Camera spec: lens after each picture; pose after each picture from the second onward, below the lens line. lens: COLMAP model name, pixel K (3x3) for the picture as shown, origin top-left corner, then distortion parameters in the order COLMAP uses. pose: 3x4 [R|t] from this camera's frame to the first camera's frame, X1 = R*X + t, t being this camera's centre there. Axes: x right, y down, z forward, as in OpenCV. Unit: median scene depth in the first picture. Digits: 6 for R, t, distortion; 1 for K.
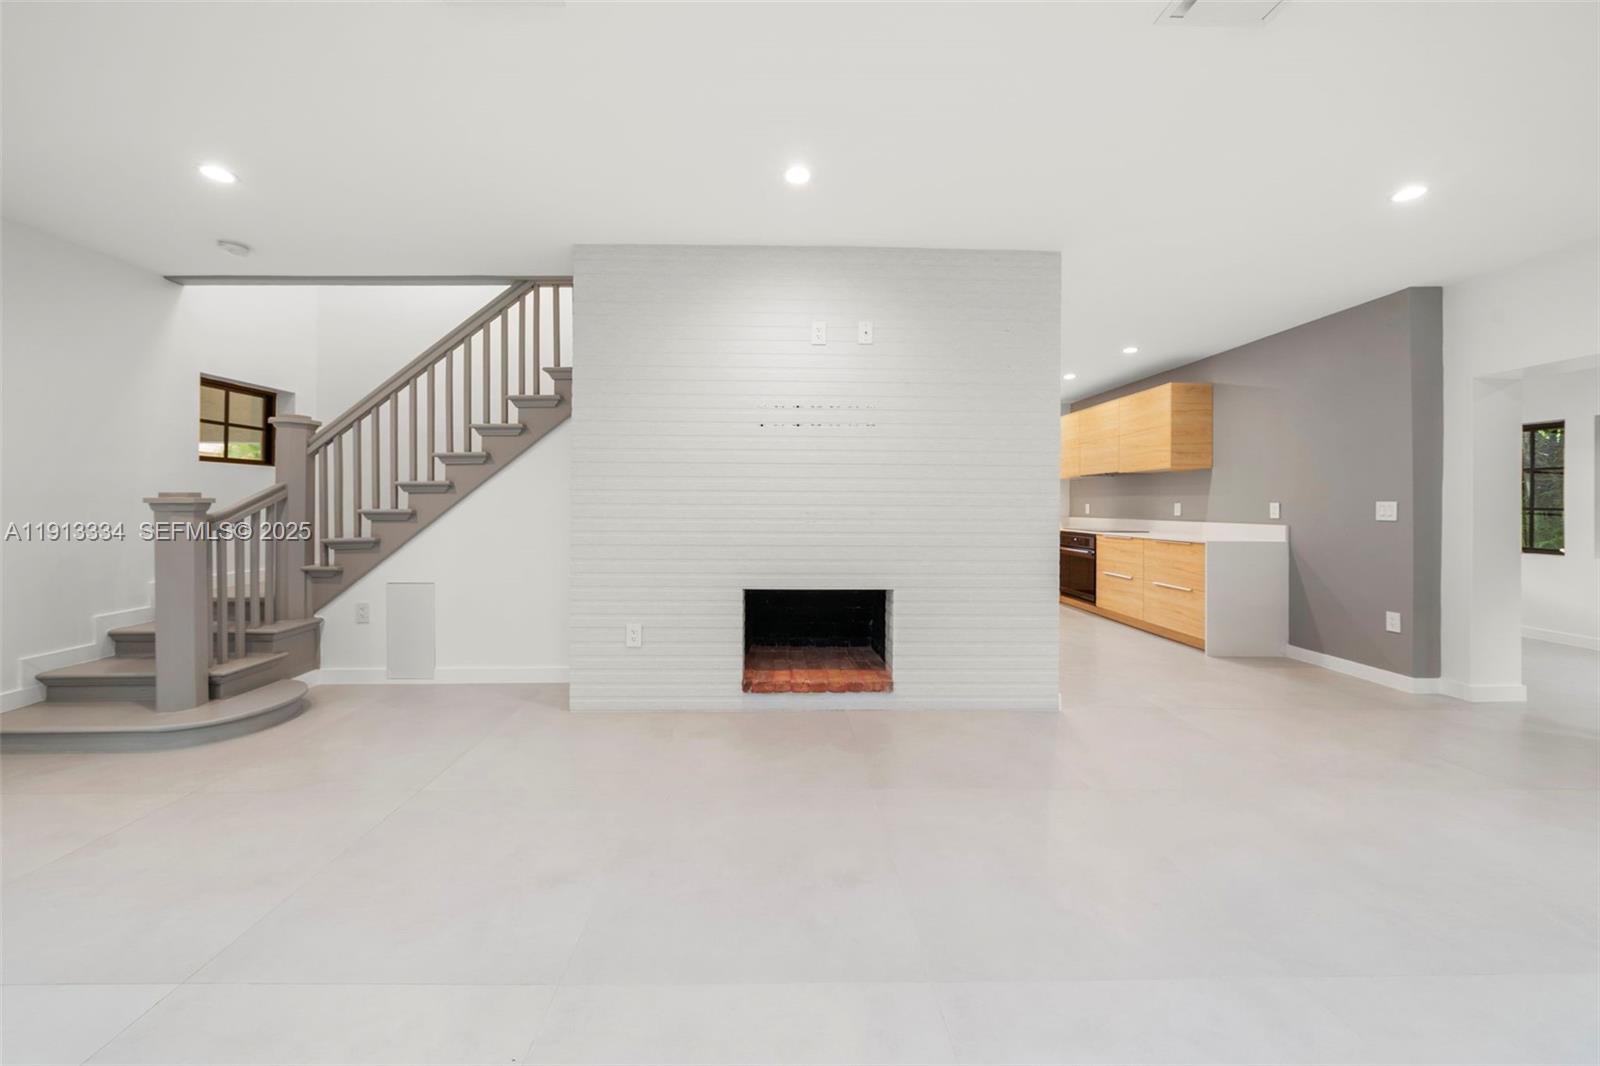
lens RADIAL K [[538.2, 0, 782.4], [0, 538.2, 506.5], [0, 0, 1]] dist [0.001850, -0.000088]
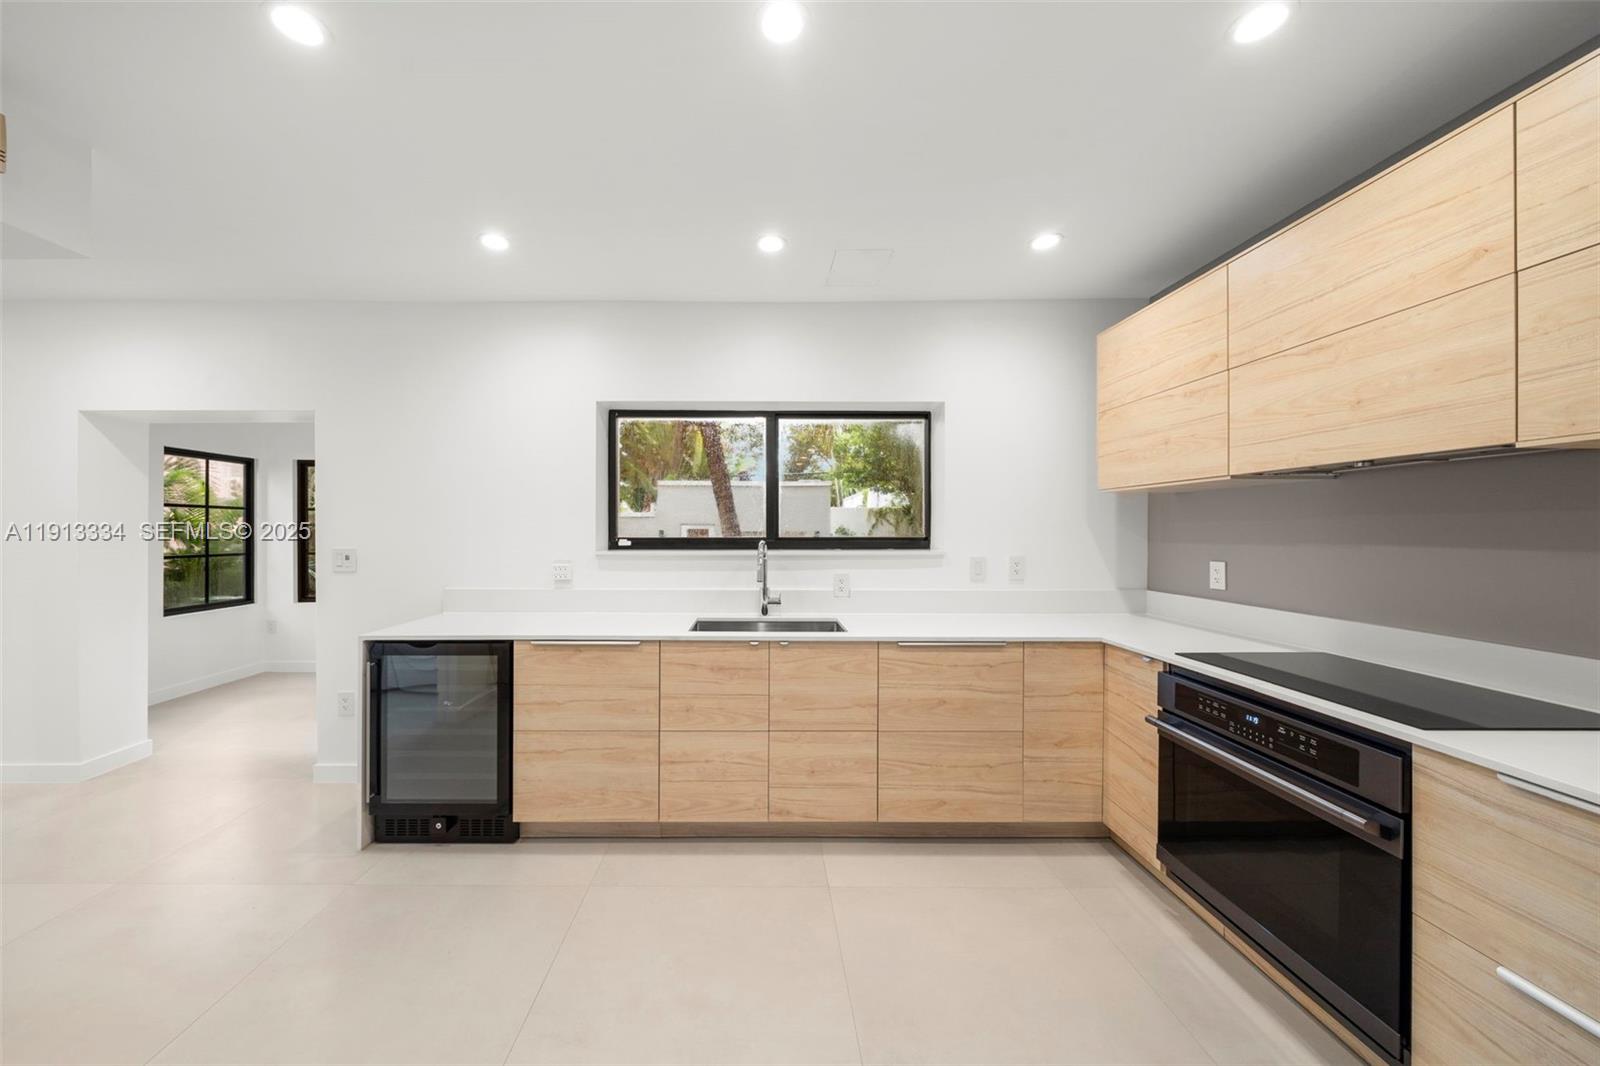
lens RADIAL K [[560.9, 0, 761.0], [0, 560.9, 525.2], [0, 0, 1]] dist [-0.000202, -0.000995]
pose [[0.999914, -0.008899, -0.009621, 0.568746], [0.008810, 0.999919, -0.009228, -0.056411], [0.009702, 0.009143, 0.999911, 1.309282]]
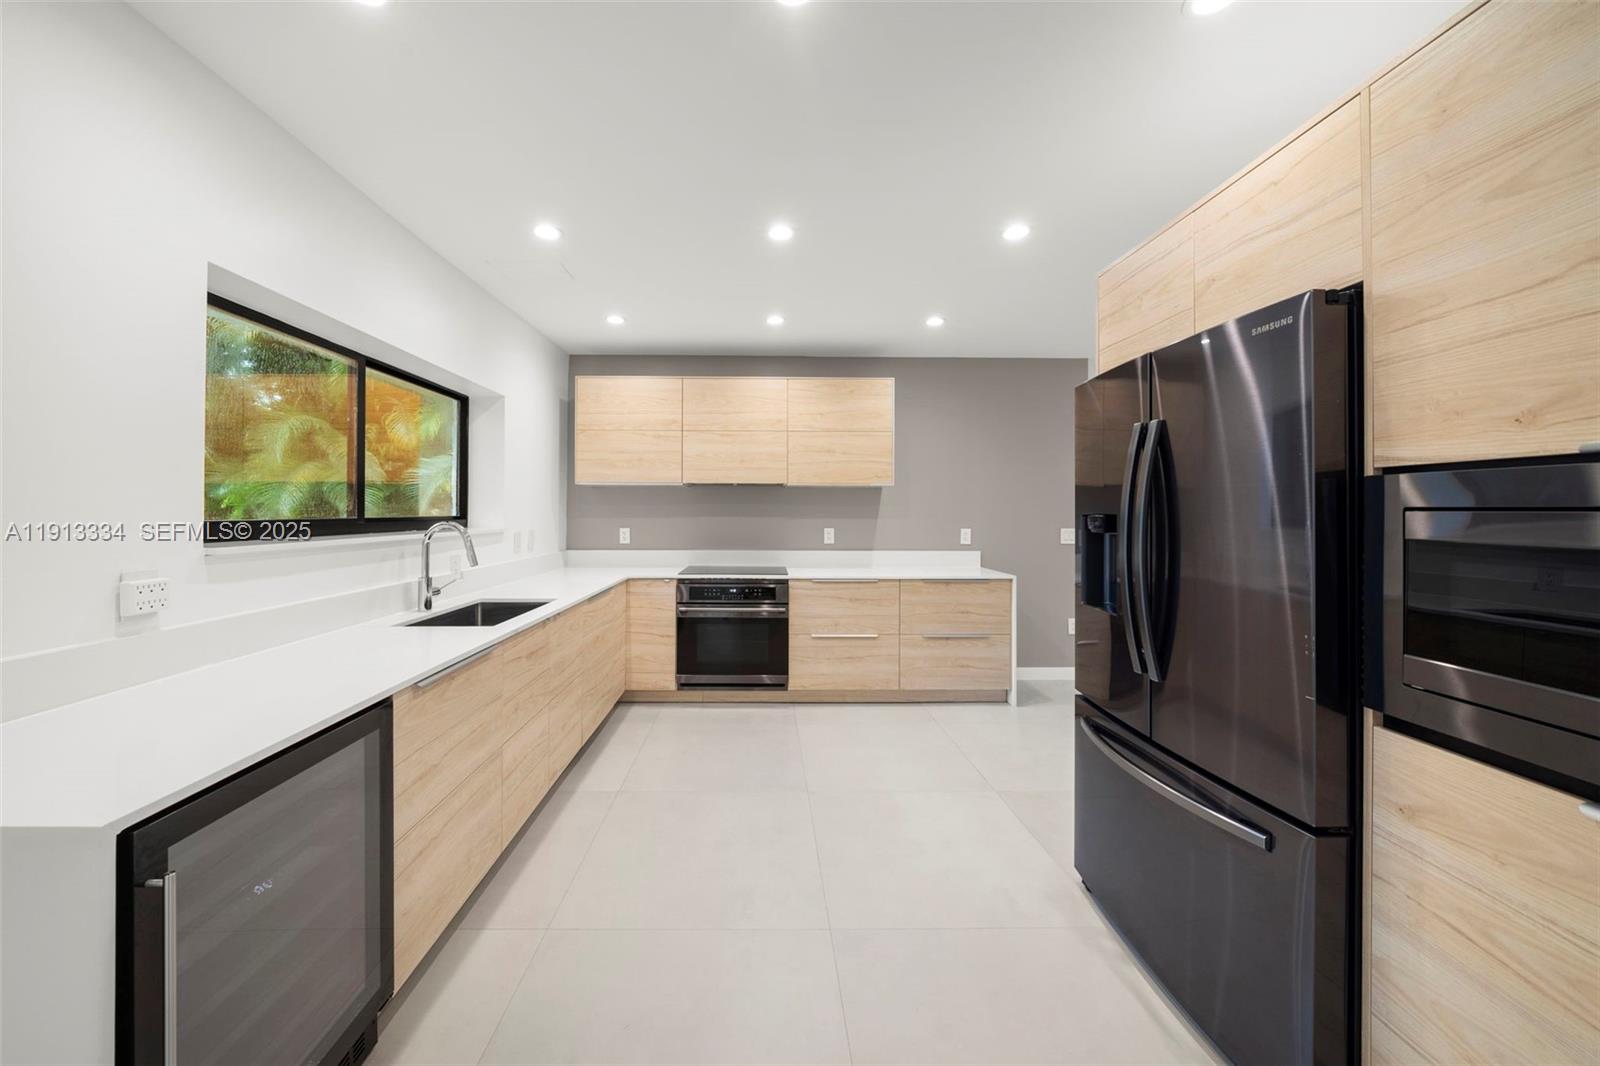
lens RADIAL K [[560.9, 0, 772.0], [0, 560.9, 507.2], [0, 0, 1]] dist [-0.000202, -0.000995]
pose [[-0.002677, 0.000152, 0.999996, -0.151603], [-0.000895, 1.000000, -0.000155, -0.058427], [-0.999996, -0.000895, -0.002677, 1.724737]]
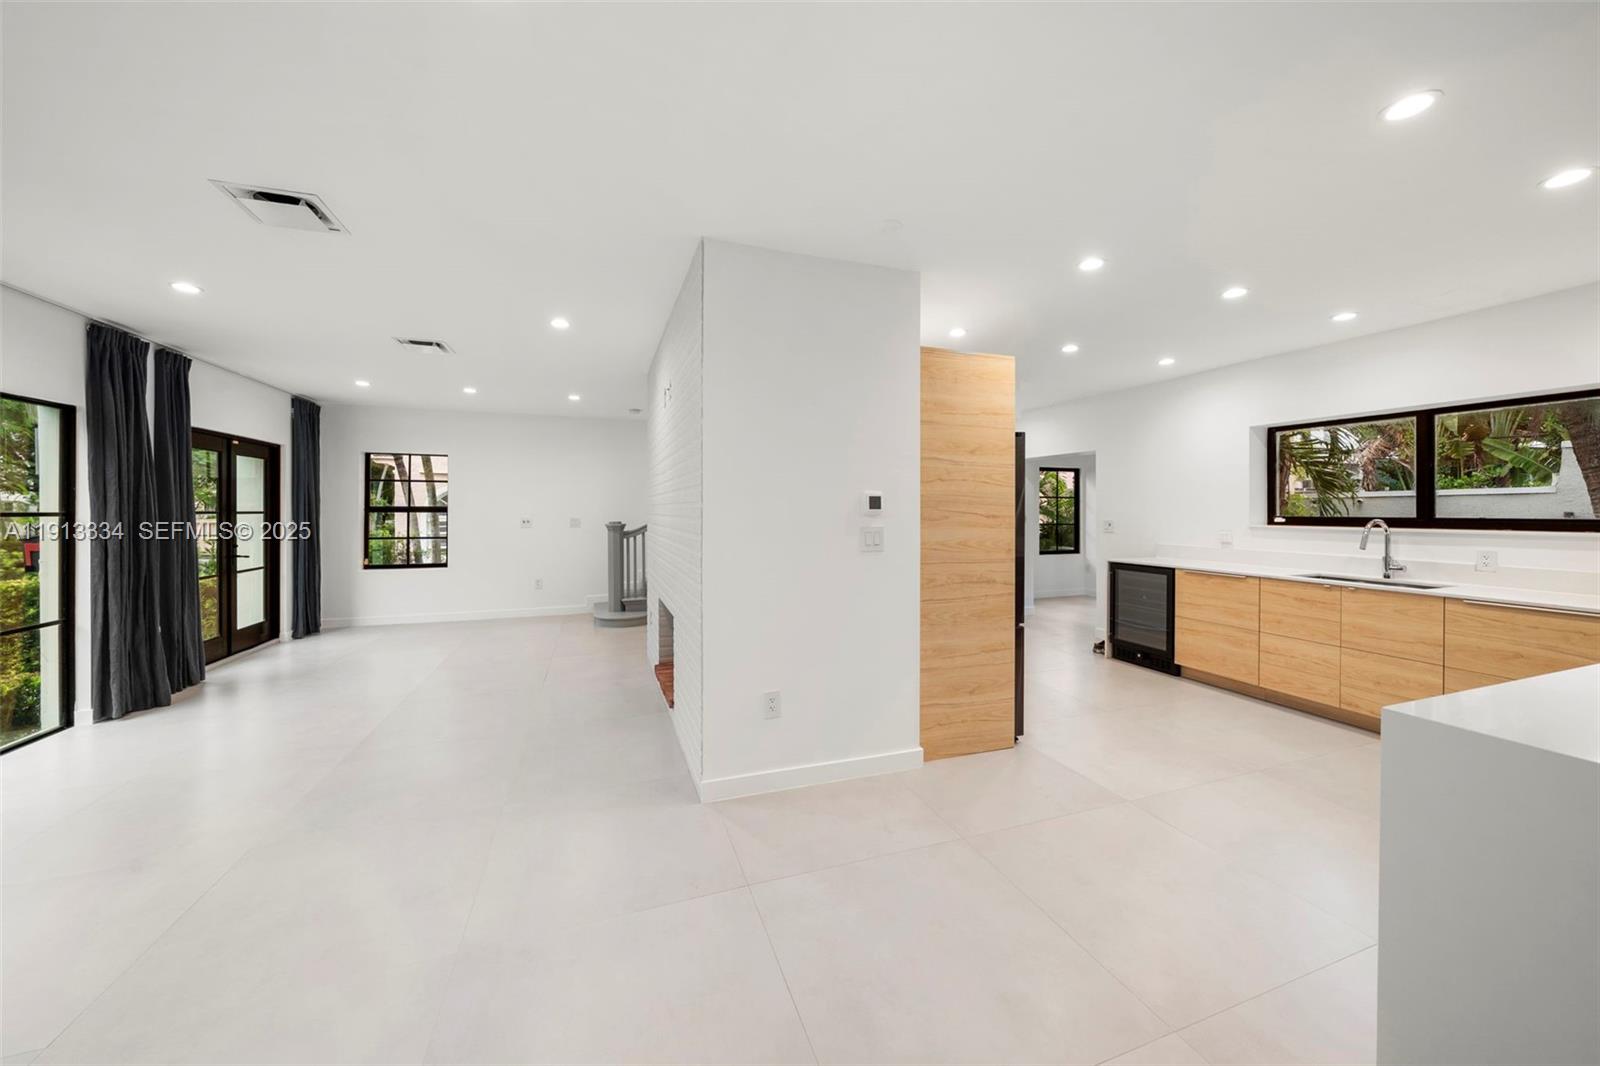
lens RADIAL K [[560.9, 0, 811.7], [0, 560.9, 513.9], [0, 0, 1]] dist [-0.000202, -0.000995]
pose [[0.349521, 0.001240, -0.936928, 1.189926], [-0.002973, 0.999996, 0.000214, -0.049070], [0.936924, 0.002710, 0.349523, 0.739755]]
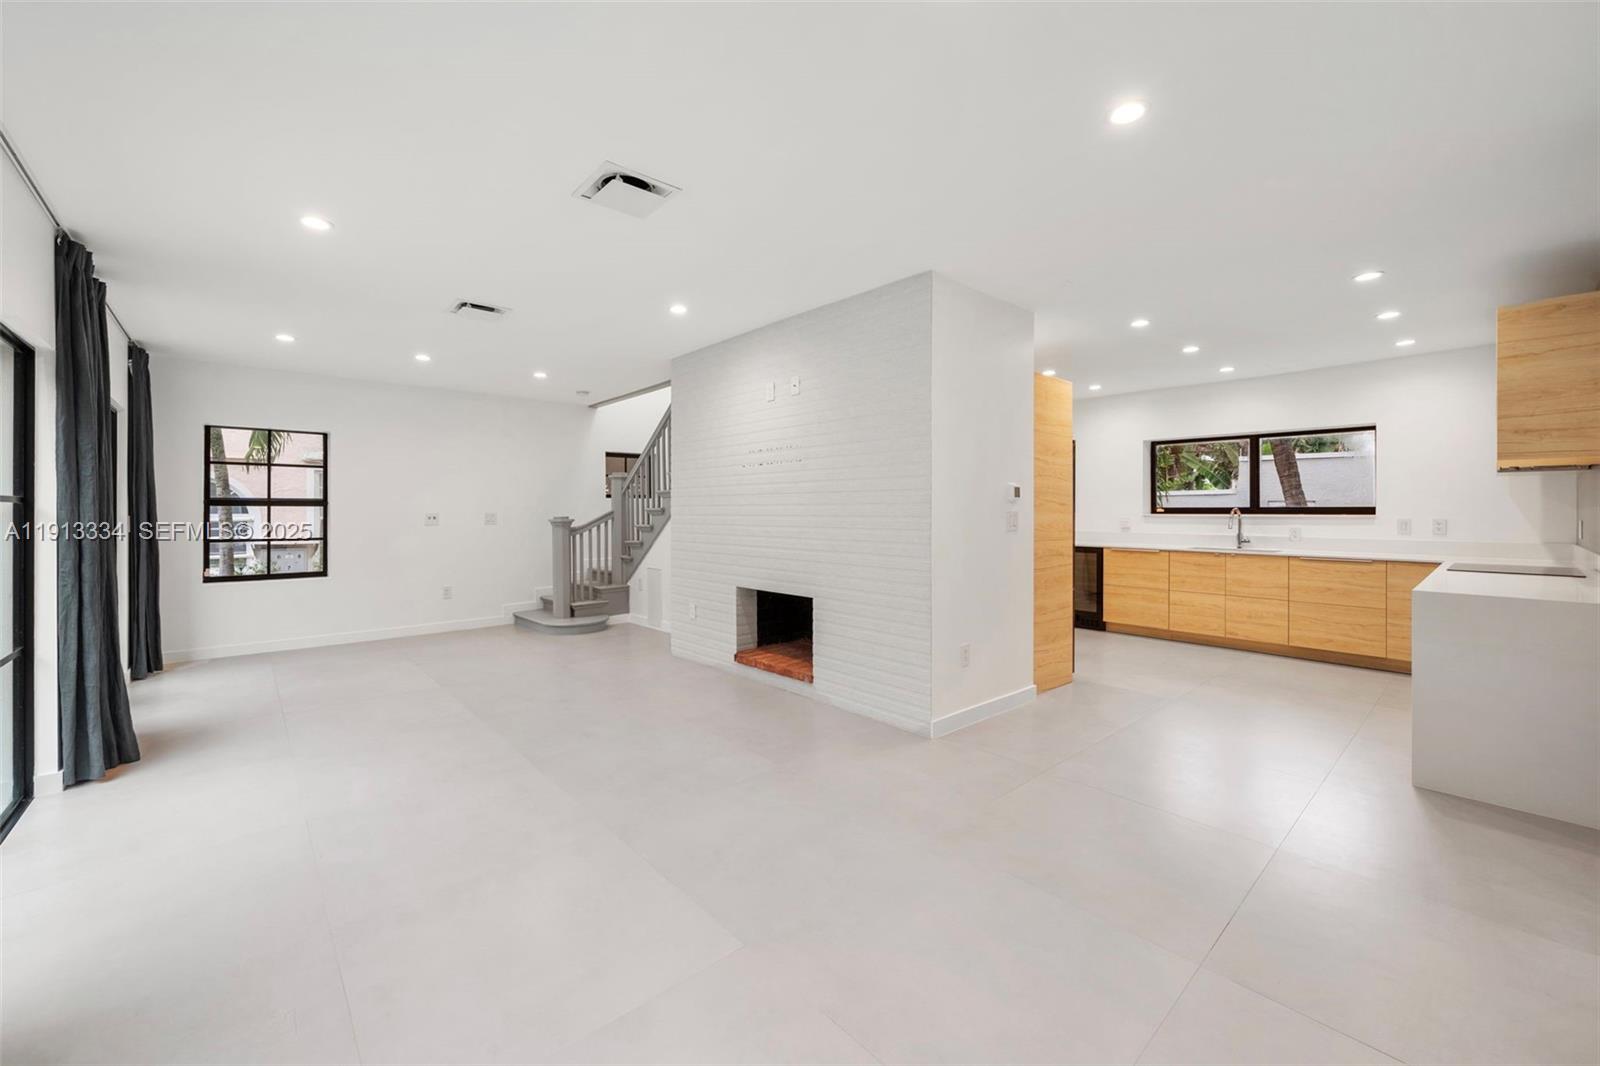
lens RADIAL K [[616.2, 0, 805.8], [0, 616.2, 518.7], [0, 0, 1]] dist [0.006335, -0.000538]
pose [[0.670395, 0.004219, -0.741992, 1.041844], [0.001467, 0.999974, 0.007012, -0.025844], [0.742003, -0.005789, 0.670372, 0.068157]]
